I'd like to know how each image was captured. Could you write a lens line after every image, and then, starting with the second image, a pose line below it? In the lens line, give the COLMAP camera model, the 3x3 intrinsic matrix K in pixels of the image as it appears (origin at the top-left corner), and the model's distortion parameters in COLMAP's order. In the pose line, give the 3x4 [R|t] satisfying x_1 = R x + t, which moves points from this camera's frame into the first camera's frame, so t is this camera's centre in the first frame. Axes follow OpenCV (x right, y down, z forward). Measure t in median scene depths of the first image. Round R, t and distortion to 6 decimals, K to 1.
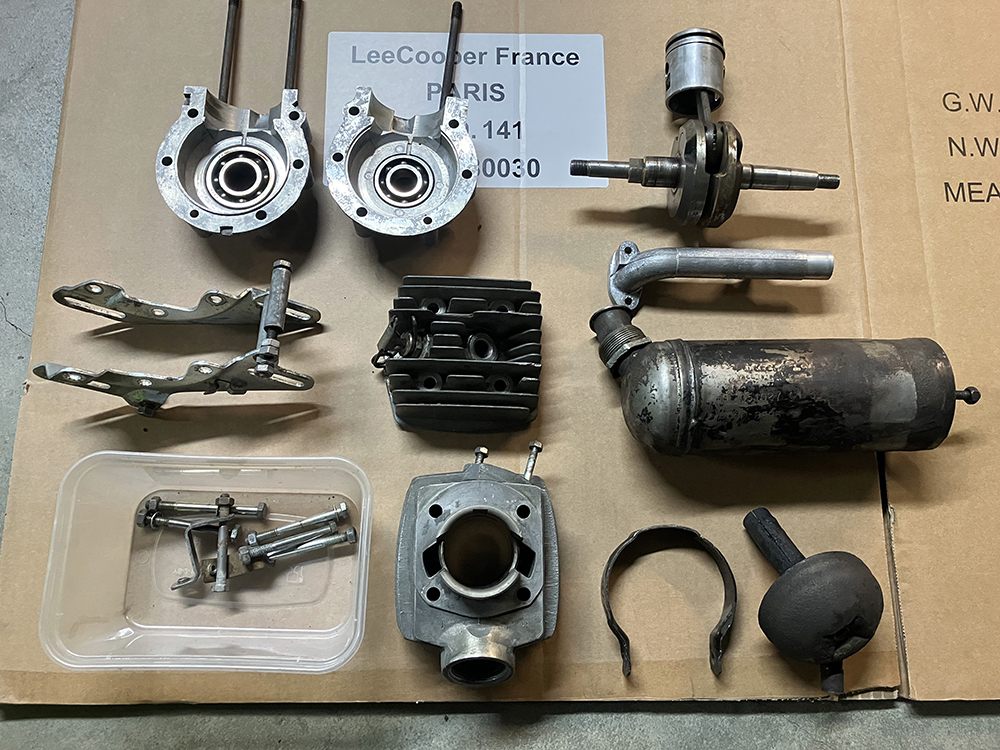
lens RADIAL K [[809.3, 0, 503.6], [0, 809.3, 372.5], [0, 0, 1]] dist [0.010751, -0.018431]
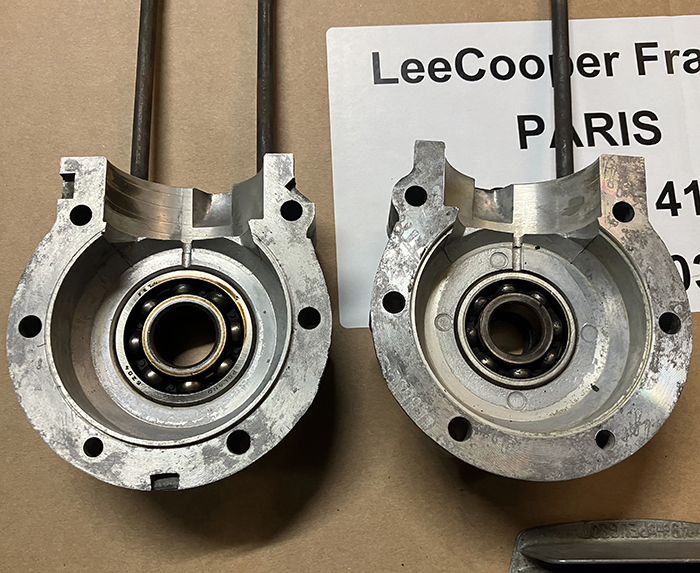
lens RADIAL K [[626.7, 0, 348.1], [0, 626.7, 289.3], [0, 0, 1]] dist [0.013084, -0.037591]
pose [[0.999048, -0.042772, -0.008618, -0.221820], [0.042950, 0.998843, 0.021639, -0.275062], [0.007682, -0.021988, 0.999729, 0.623425]]
